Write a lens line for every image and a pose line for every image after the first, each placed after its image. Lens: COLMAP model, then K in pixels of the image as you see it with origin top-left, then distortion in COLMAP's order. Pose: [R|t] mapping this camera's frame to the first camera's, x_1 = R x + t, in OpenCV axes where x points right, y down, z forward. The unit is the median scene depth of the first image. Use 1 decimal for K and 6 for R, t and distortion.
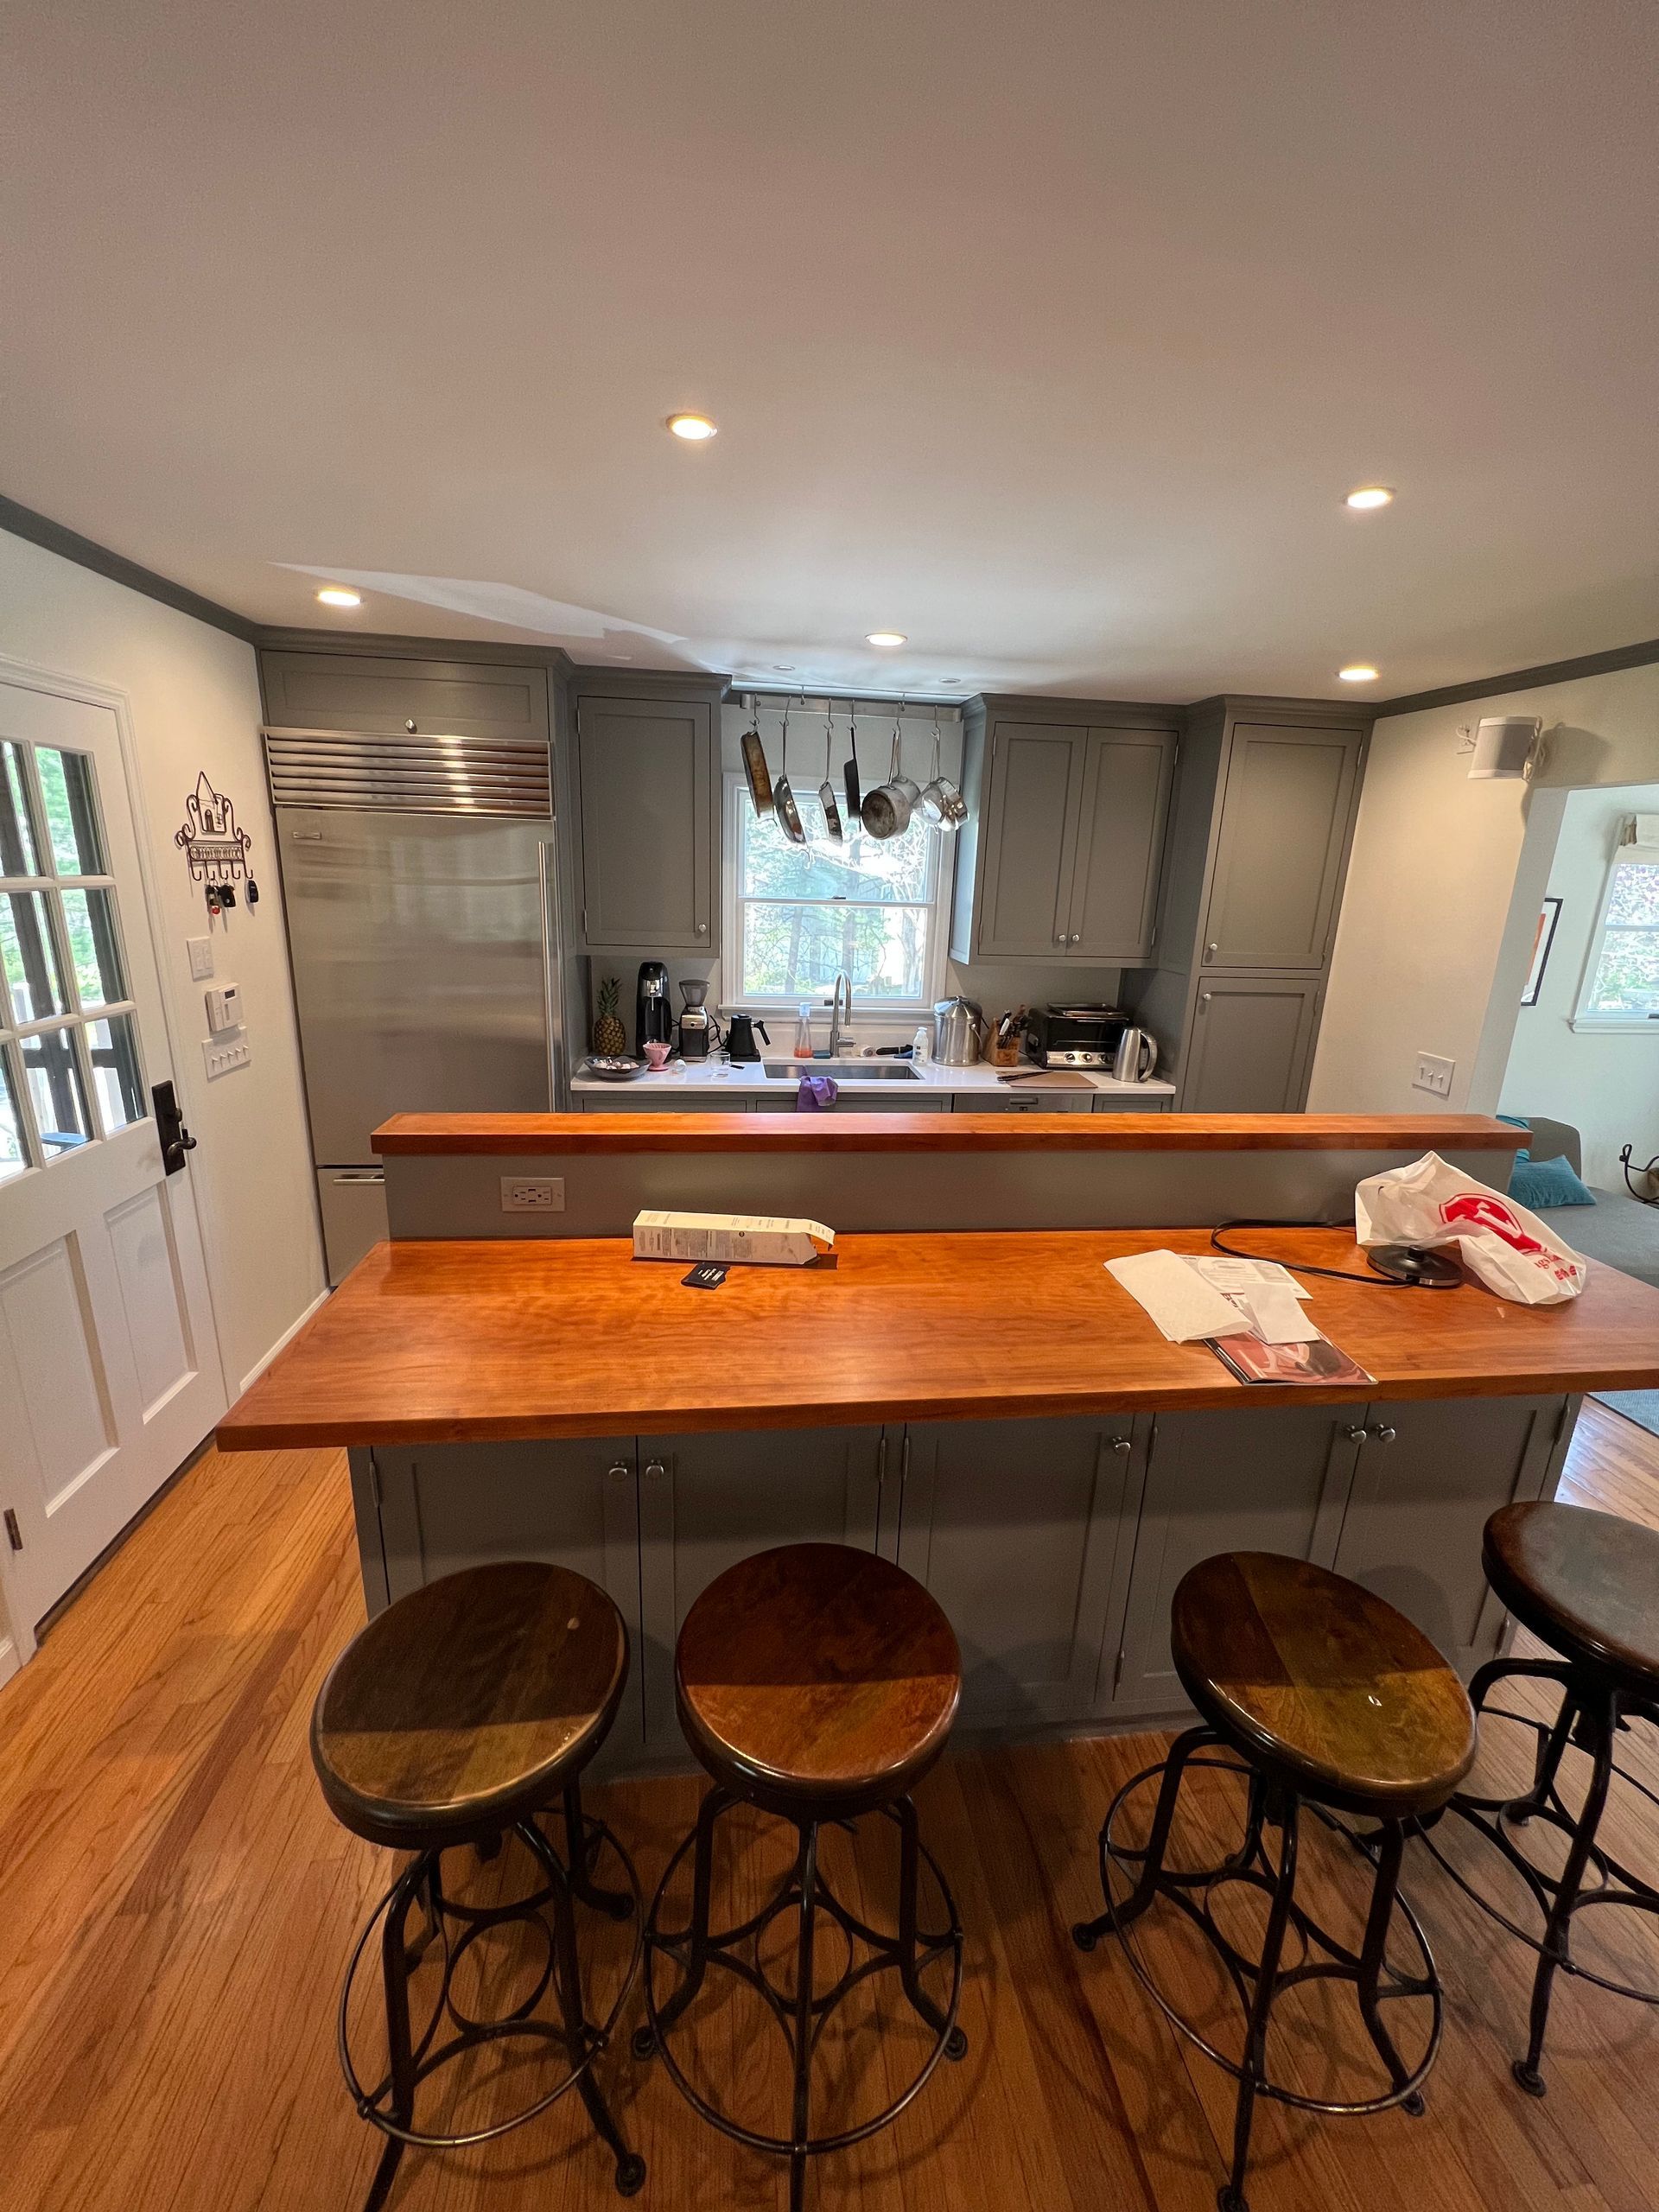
lens RADIAL K [[879.3, 0, 829.2], [0, 879.3, 1102.3], [0, 0, 1]] dist [-0.001597, 0.000227]
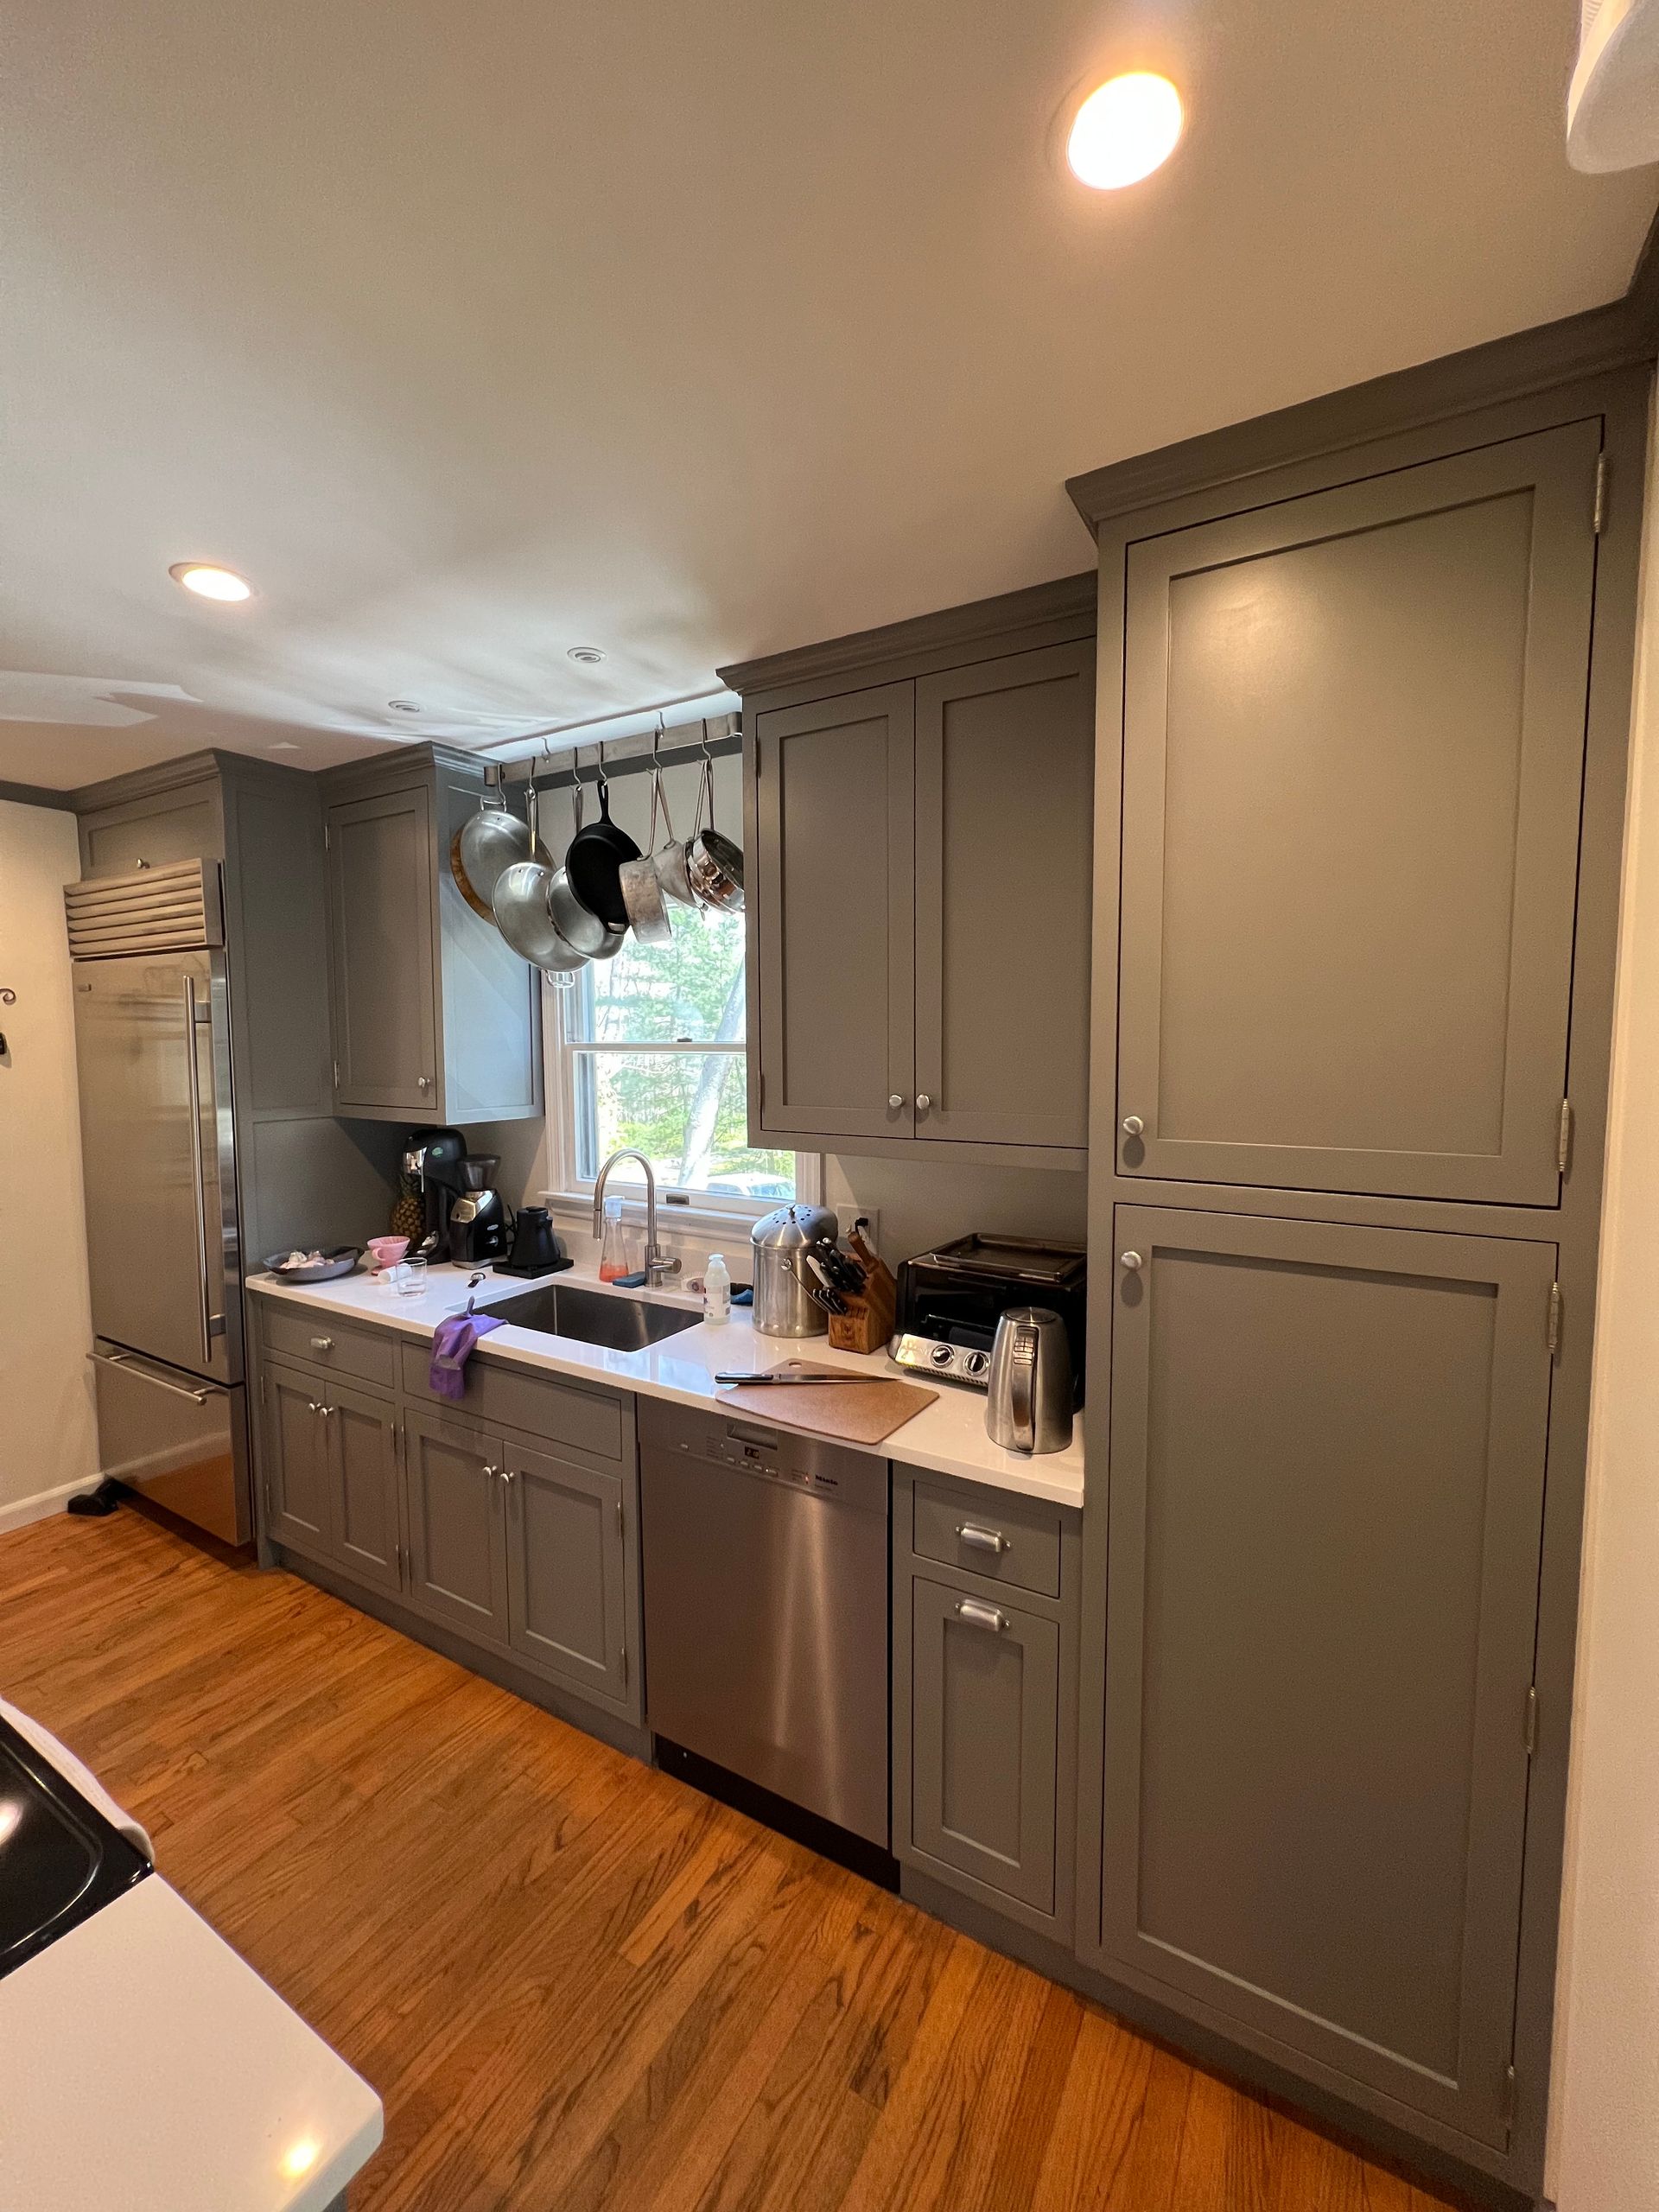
lens RADIAL K [[879.3, 0, 829.6], [0, 879.3, 1101.4], [0, 0, 1]] dist [-0.001597, 0.000227]
pose [[0.793398, 0.005850, -0.608675, 0.541112], [-0.132734, 0.977553, -0.163623, -0.105033], [0.594054, 0.210610, 0.776365, 0.611752]]
